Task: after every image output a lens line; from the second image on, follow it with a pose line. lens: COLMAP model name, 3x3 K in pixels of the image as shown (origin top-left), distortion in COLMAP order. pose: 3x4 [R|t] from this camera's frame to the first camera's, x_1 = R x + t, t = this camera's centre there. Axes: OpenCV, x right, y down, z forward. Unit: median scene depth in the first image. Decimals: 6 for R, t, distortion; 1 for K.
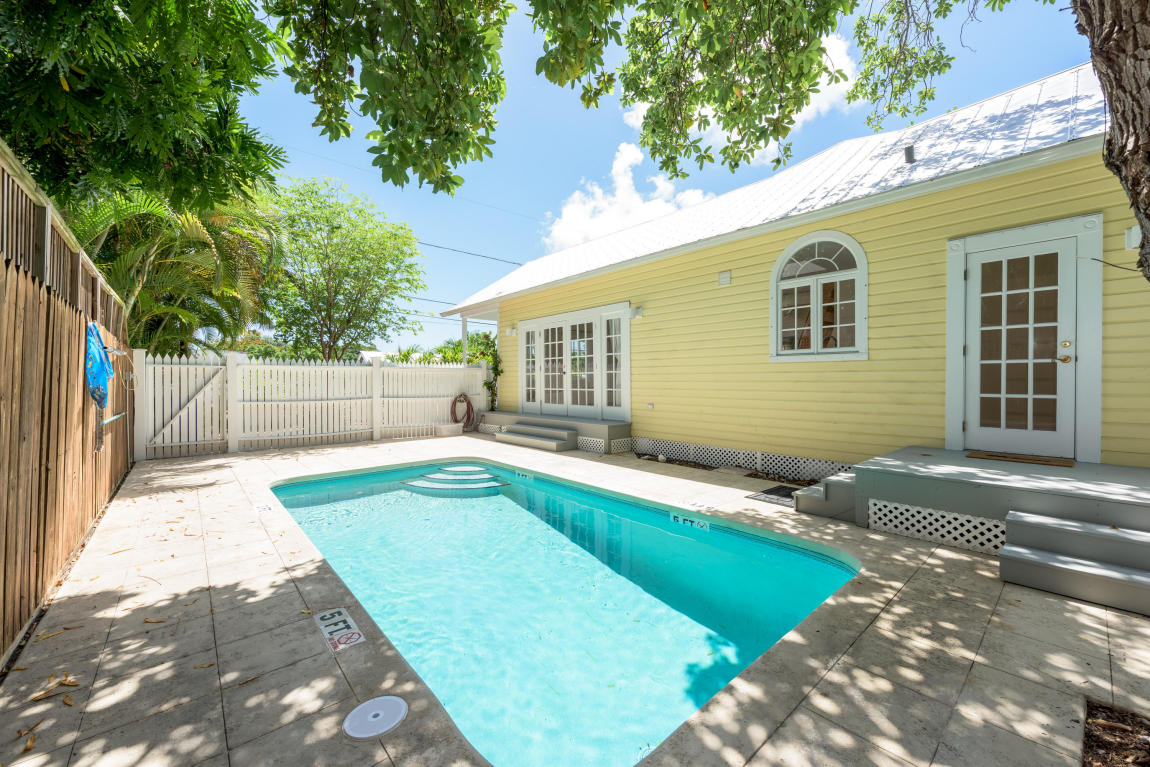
lens RADIAL K [[447.2, 0, 575.0], [0, 447.2, 383.5], [0, 0, 1]] dist [-0.000215, -0.000026]
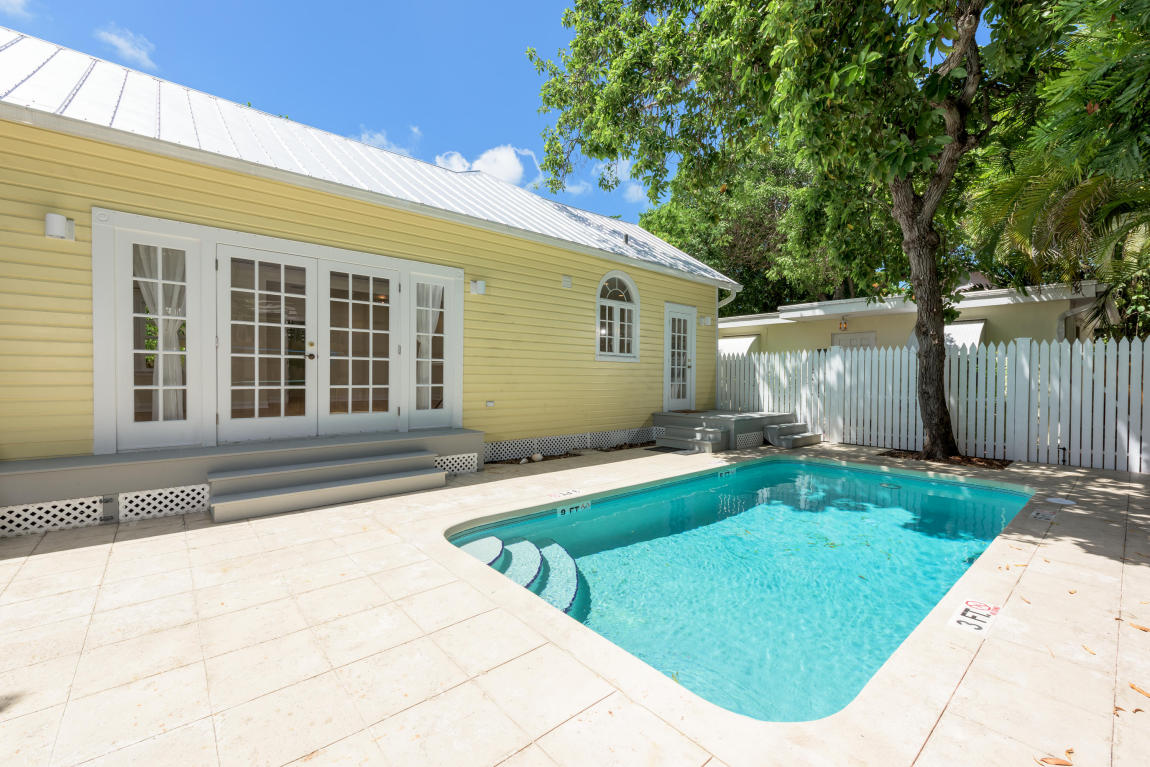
lens RADIAL K [[475.6, 0, 575.0], [0, 475.6, 383.5], [0, 0, 1]] dist [0.012036, 0.000151]
pose [[0.006508, -0.013356, 0.999890, -0.795995], [-0.006165, 0.999891, 0.013396, -0.000310], [-0.999960, -0.006251, 0.006425, 0.920416]]
